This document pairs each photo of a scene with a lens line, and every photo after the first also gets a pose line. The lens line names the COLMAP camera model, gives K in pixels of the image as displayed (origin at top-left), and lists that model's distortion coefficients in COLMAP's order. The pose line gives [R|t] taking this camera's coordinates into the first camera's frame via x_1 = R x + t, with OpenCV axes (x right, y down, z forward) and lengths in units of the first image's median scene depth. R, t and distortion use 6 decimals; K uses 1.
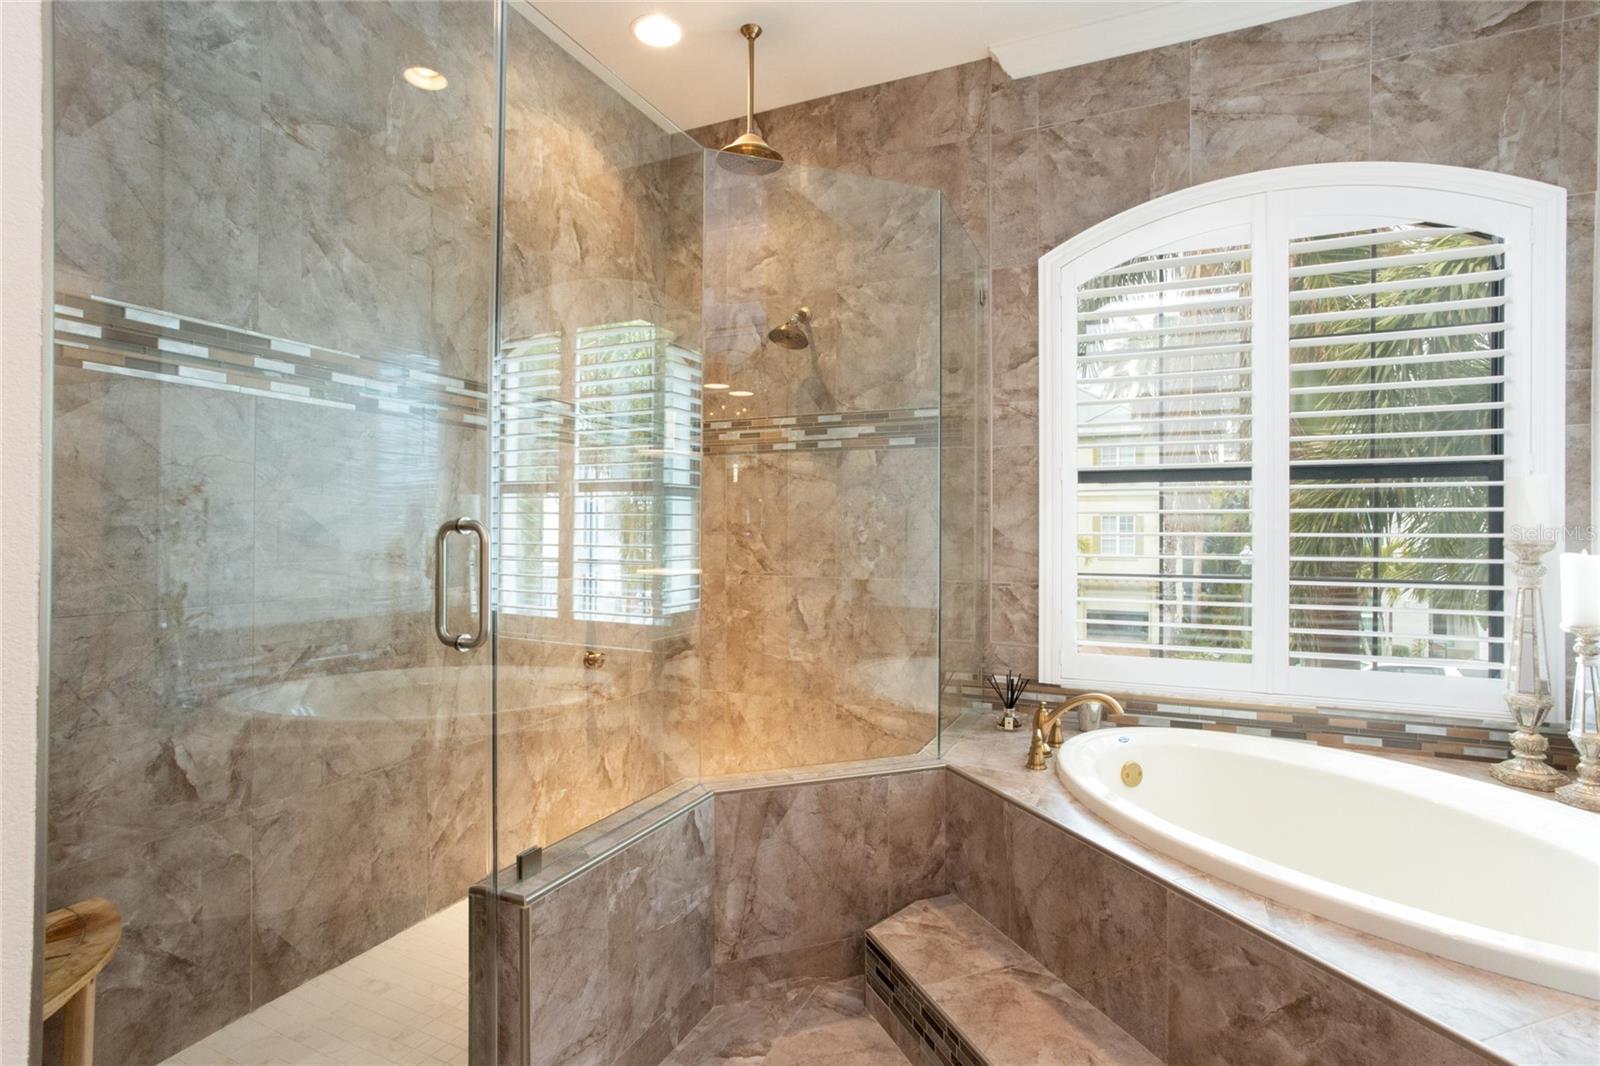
lens RADIAL K [[782.2, 0, 792.1], [0, 782.2, 526.7], [0, 0, 1]] dist [-0.056998, 0.036559]
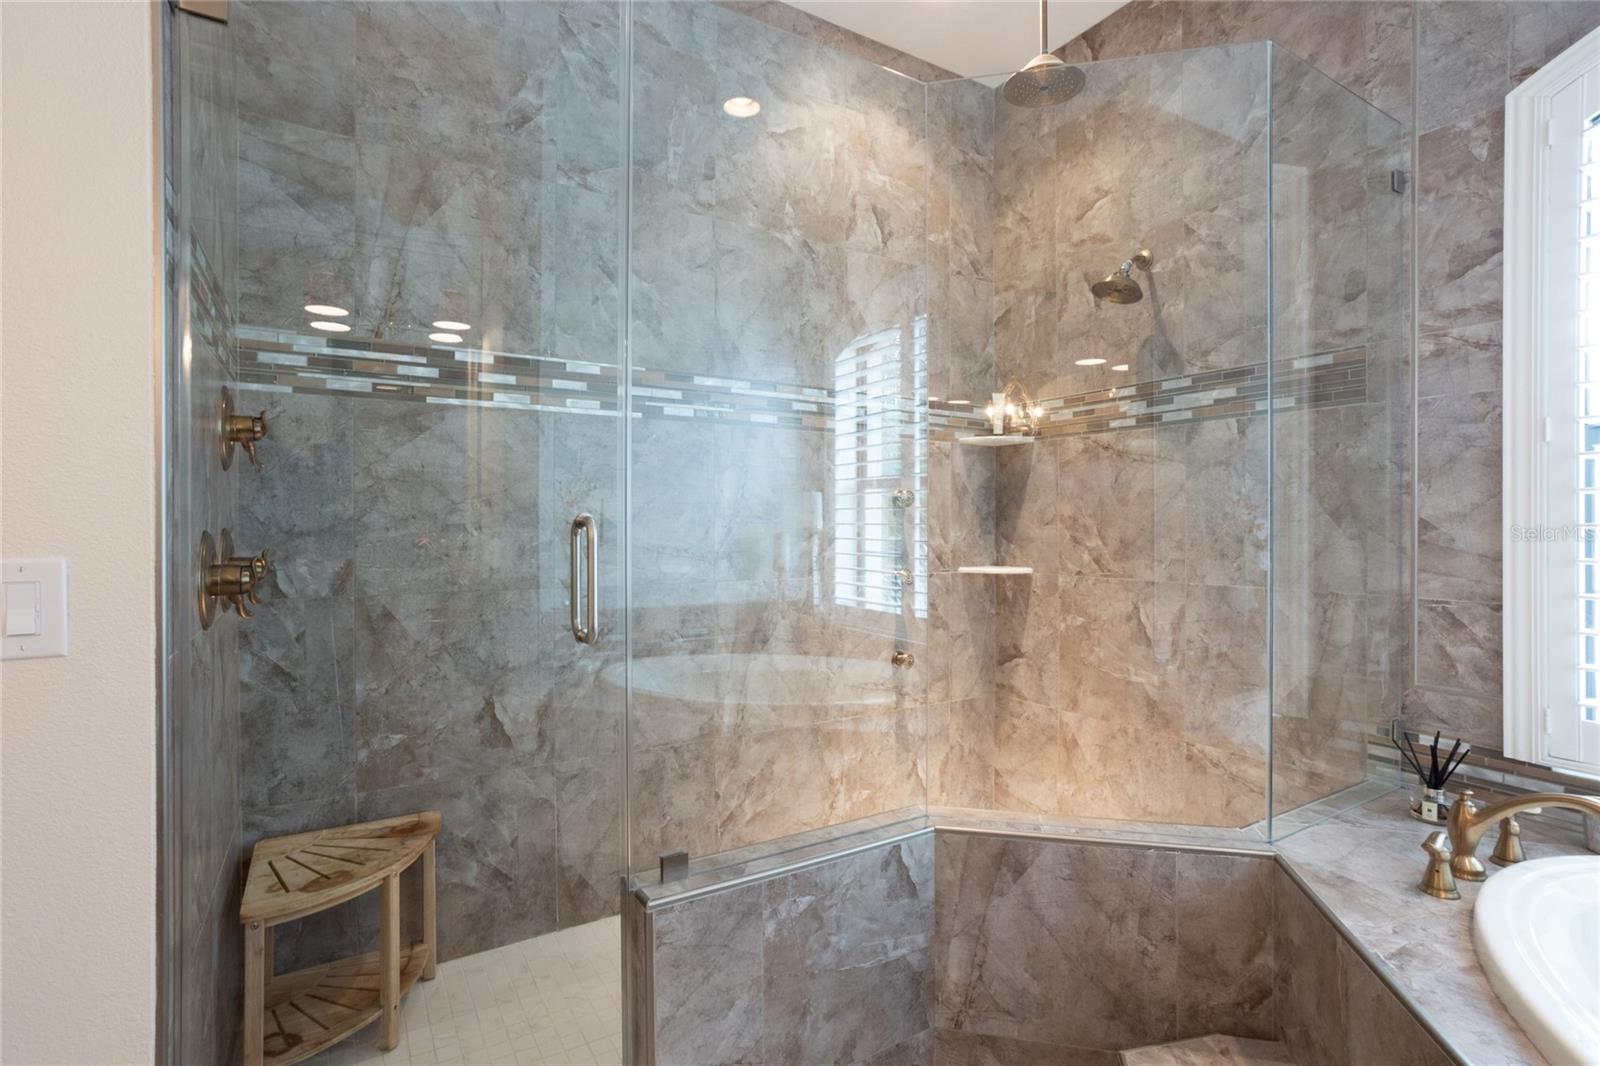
lens RADIAL K [[771.2, 0, 800.2], [0, 771.2, 528.8], [0, 0, 1]] dist [-0.055794, 0.033859]
pose [[0.833004, -0.003285, -0.553258, 0.202229], [0.008105, 0.999948, 0.006266, 0.002684], [0.553208, -0.009704, 0.832986, 0.177344]]
